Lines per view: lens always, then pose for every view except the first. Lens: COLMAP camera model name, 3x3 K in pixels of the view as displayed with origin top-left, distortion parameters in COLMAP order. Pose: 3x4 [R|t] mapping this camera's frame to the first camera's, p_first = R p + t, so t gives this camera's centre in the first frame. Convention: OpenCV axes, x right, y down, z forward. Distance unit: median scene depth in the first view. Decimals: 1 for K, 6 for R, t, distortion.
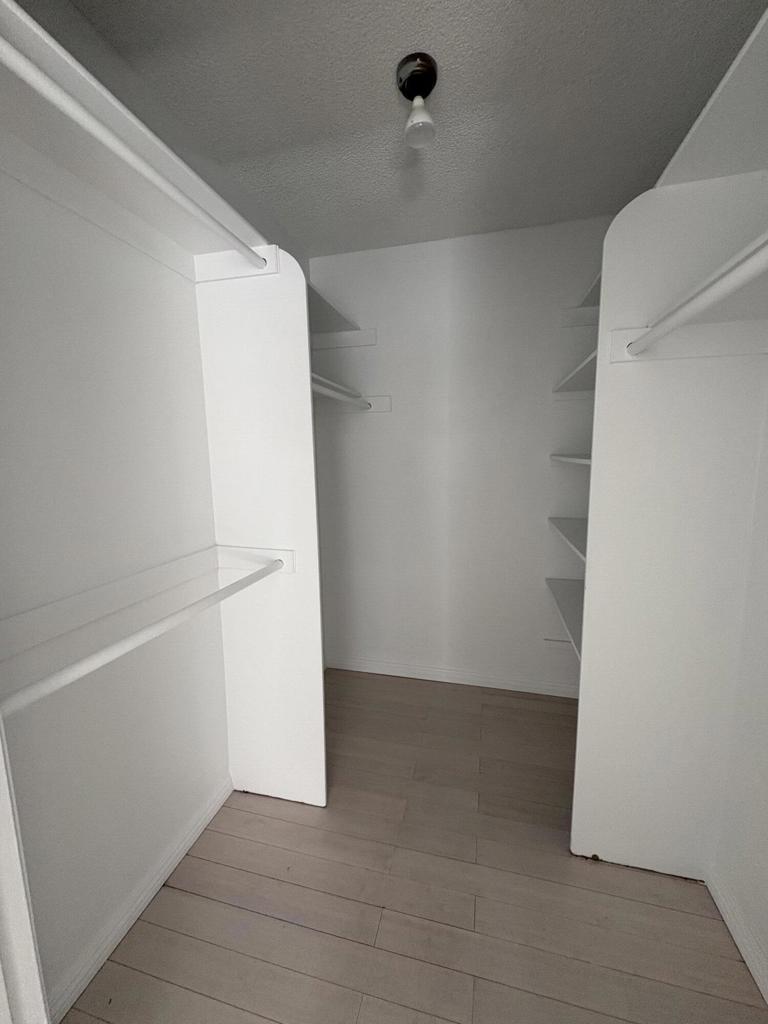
lens RADIAL K [[410.0, 0, 383.7], [0, 410.0, 511.2], [0, 0, 1]] dist [0.001639, 0.000033]
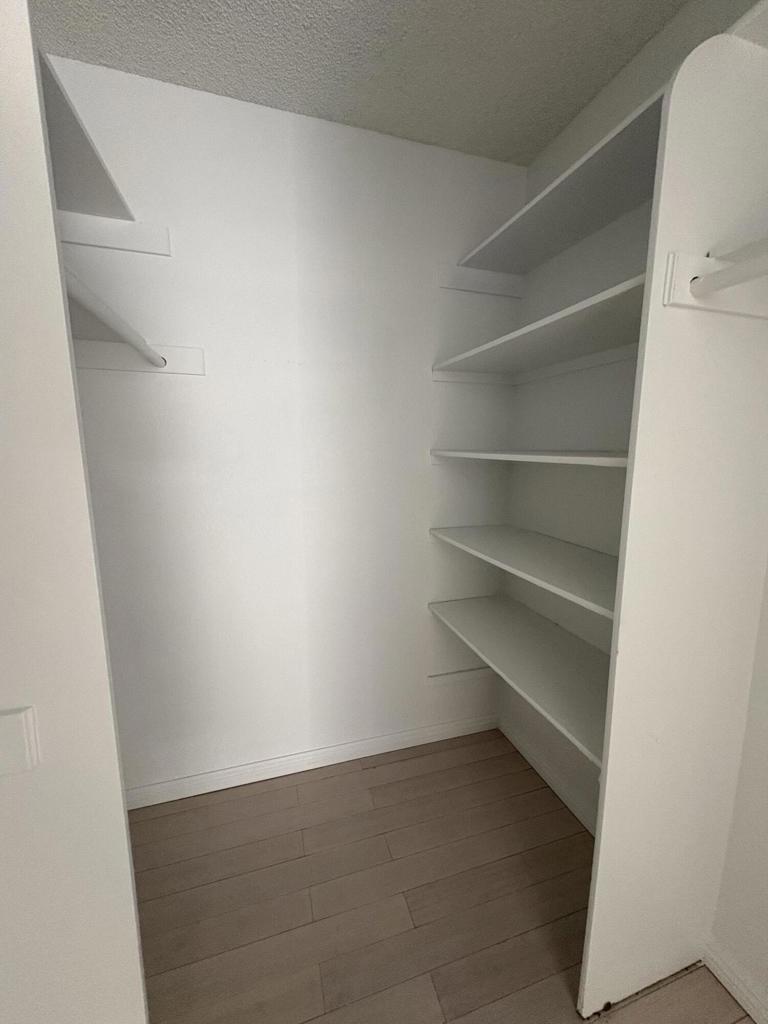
lens RADIAL K [[410.0, 0, 381.9], [0, 410.0, 515.6], [0, 0, 1]] dist [0.001639, 0.000033]
pose [[0.855115, -0.067988, 0.513961, -0.146866], [0.056208, 0.997678, 0.038458, -0.076140], [-0.515382, -0.003997, 0.856951, 0.600957]]
